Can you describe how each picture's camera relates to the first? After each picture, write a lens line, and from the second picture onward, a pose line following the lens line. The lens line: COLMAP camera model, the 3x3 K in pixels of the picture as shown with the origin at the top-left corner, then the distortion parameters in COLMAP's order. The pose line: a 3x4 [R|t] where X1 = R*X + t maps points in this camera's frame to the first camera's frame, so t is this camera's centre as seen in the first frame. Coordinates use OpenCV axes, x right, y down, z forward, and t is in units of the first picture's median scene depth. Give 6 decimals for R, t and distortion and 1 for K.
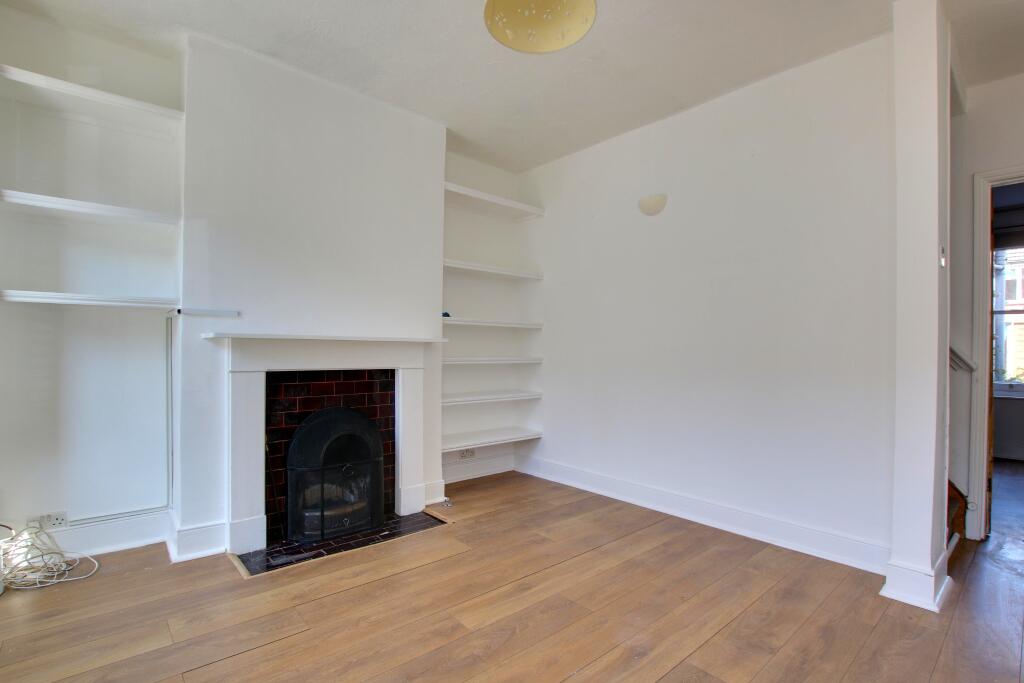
lens RADIAL K [[492.6, 0, 513.0], [0, 492.6, 346.9], [0, 0, 1]] dist [-0.023934, 0.004634]
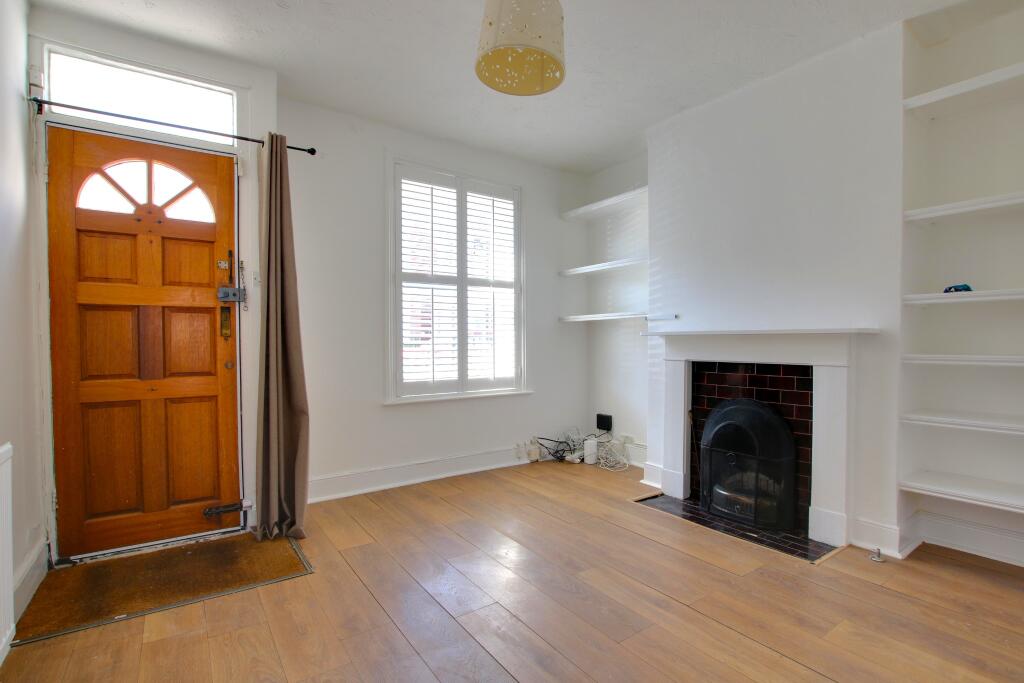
lens RADIAL K [[492.6, 0, 510.7], [0, 492.6, 347.1], [0, 0, 1]] dist [-0.023934, 0.004634]
pose [[-0.127733, 0.002684, -0.991805, 0.740167], [0.009074, 0.999958, 0.001538, 0.007110], [0.991767, -0.008803, -0.127752, 0.650424]]
